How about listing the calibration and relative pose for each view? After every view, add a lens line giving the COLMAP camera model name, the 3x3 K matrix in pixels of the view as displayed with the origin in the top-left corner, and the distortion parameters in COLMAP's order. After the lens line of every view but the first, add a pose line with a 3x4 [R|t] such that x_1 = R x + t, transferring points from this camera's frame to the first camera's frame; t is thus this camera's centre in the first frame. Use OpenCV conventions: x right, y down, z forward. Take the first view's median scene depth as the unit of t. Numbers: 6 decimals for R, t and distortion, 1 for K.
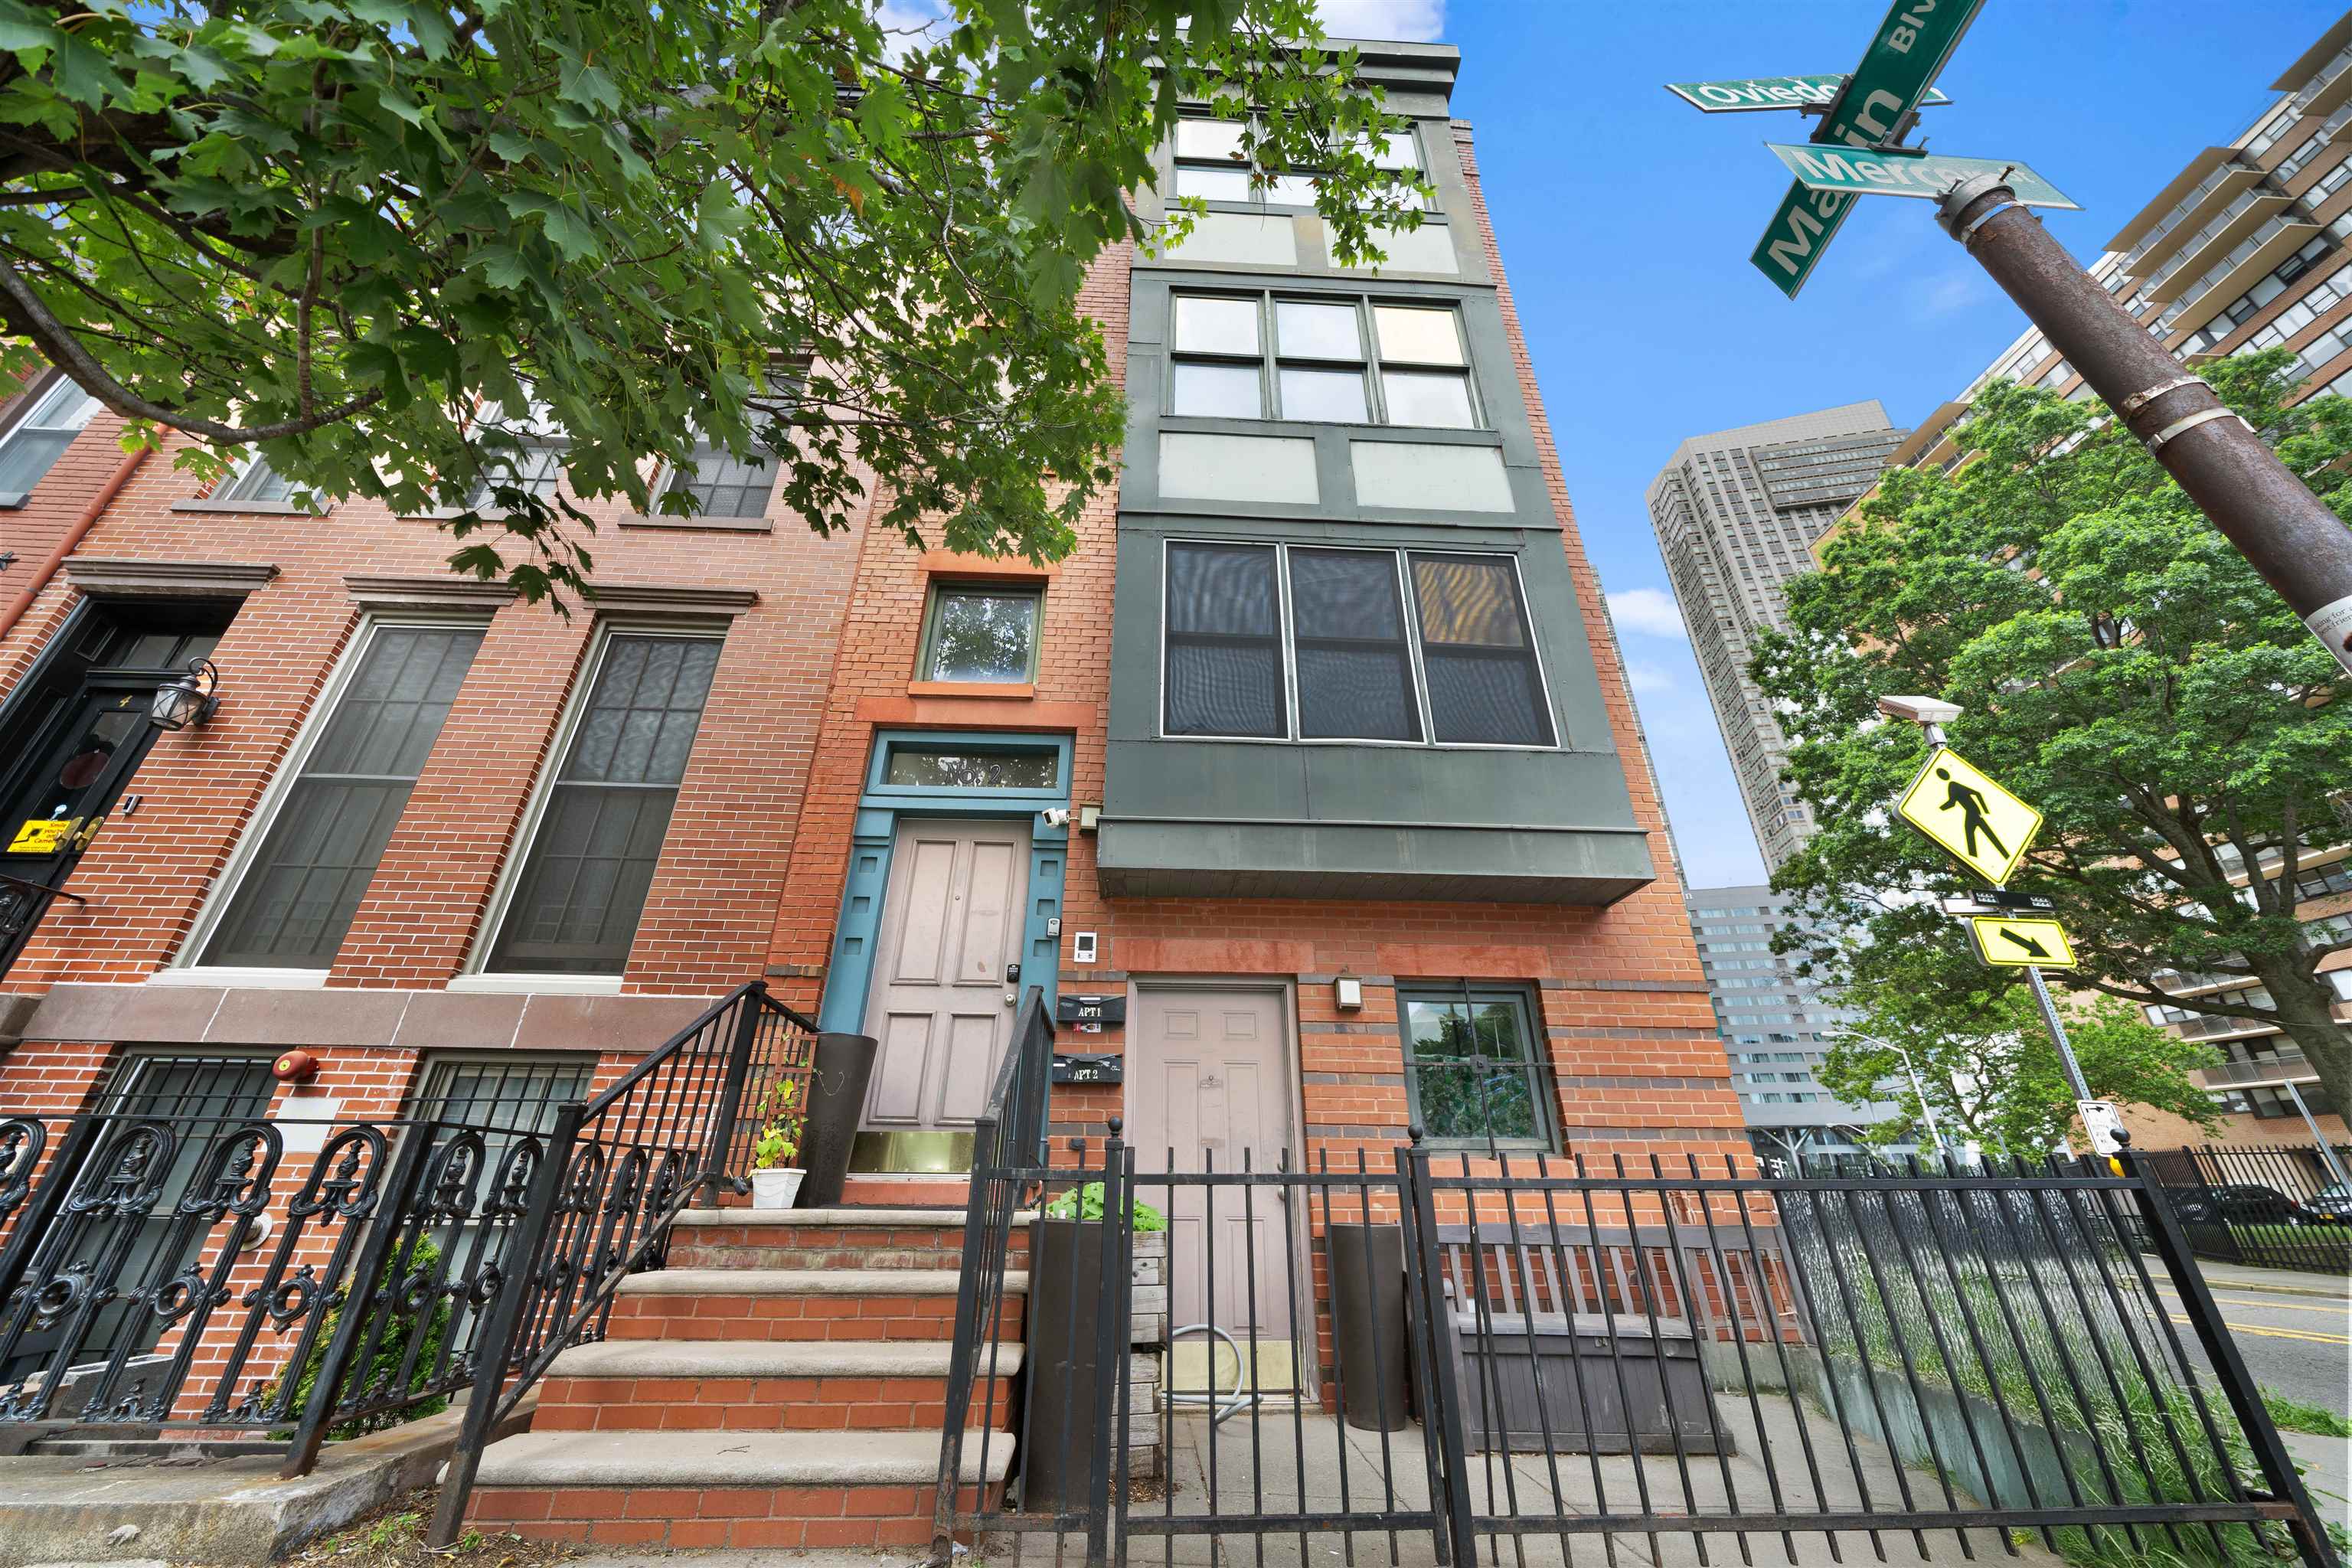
lens RADIAL K [[820.0, 0, 1172.1], [0, 820.0, 792.1], [0, 0, 1]] dist [-0.000406, -0.000037]
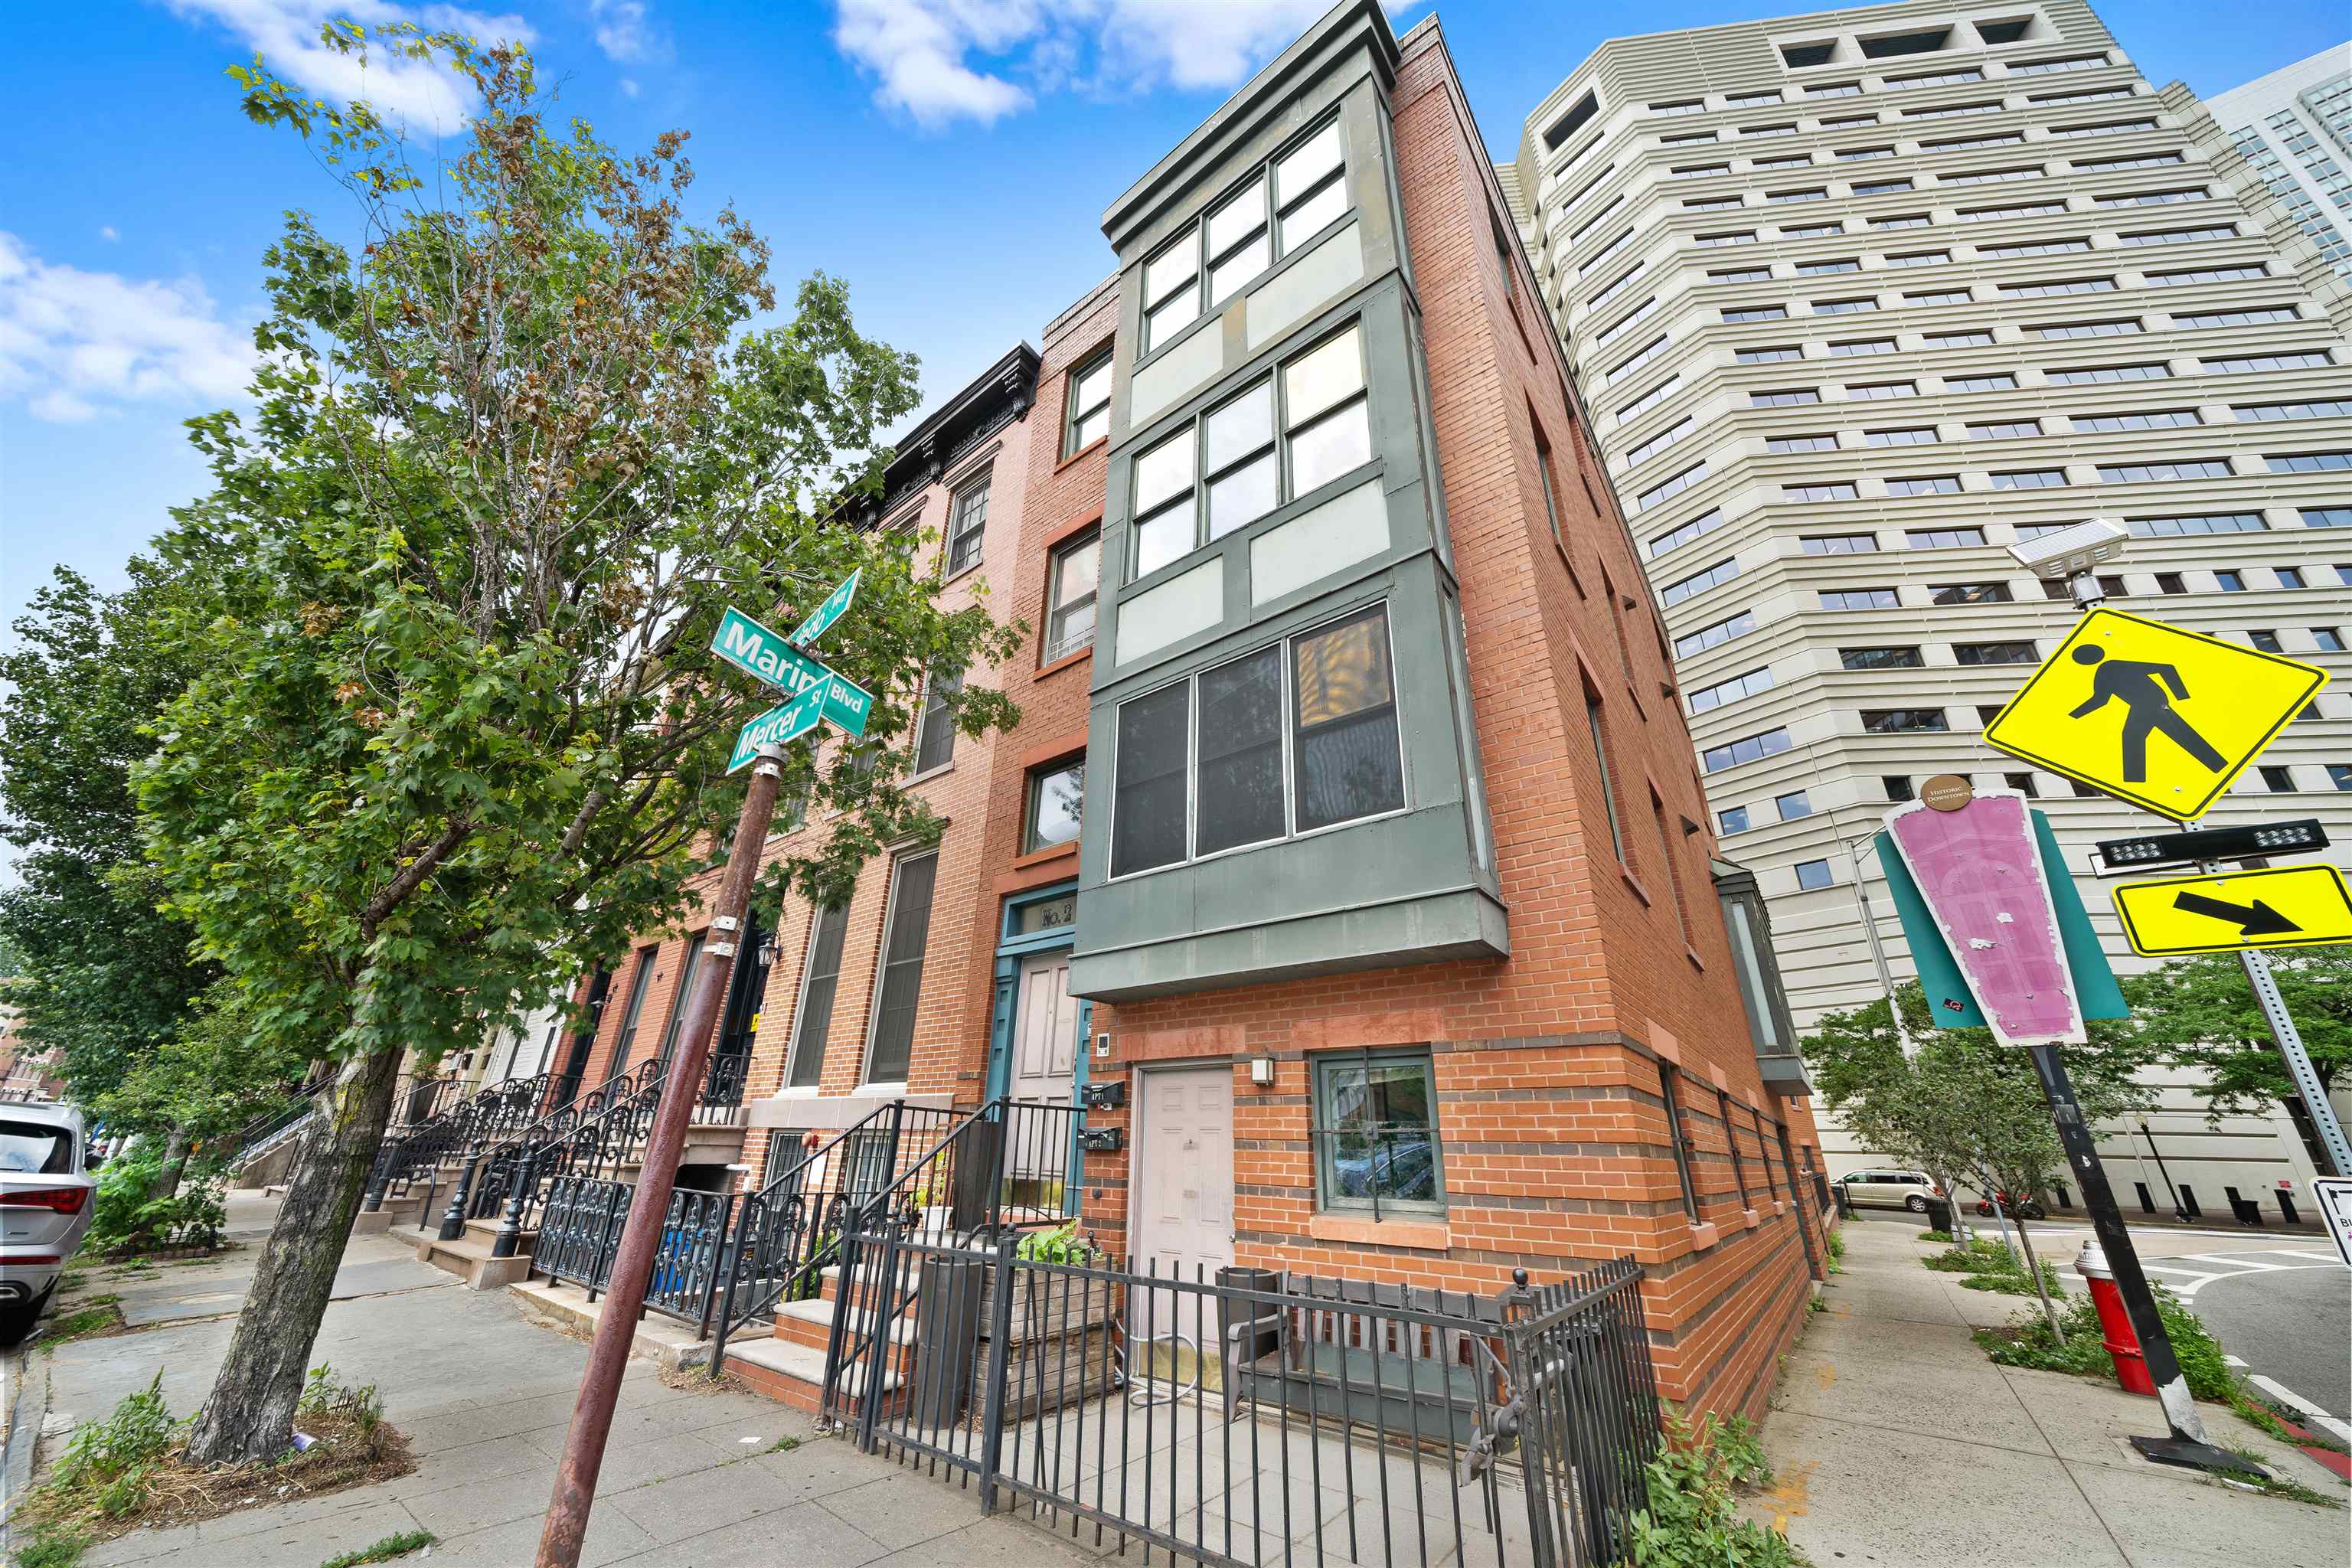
lens RADIAL K [[820.0, 0, 1172.1], [0, 820.0, 792.1], [0, 0, 1]] dist [-0.000406, -0.000037]
pose [[0.750579, -0.256651, -0.608902, 0.851514], [0.285047, 0.957100, -0.052045, -0.100908], [0.596137, -0.134502, 0.791536, 0.046190]]
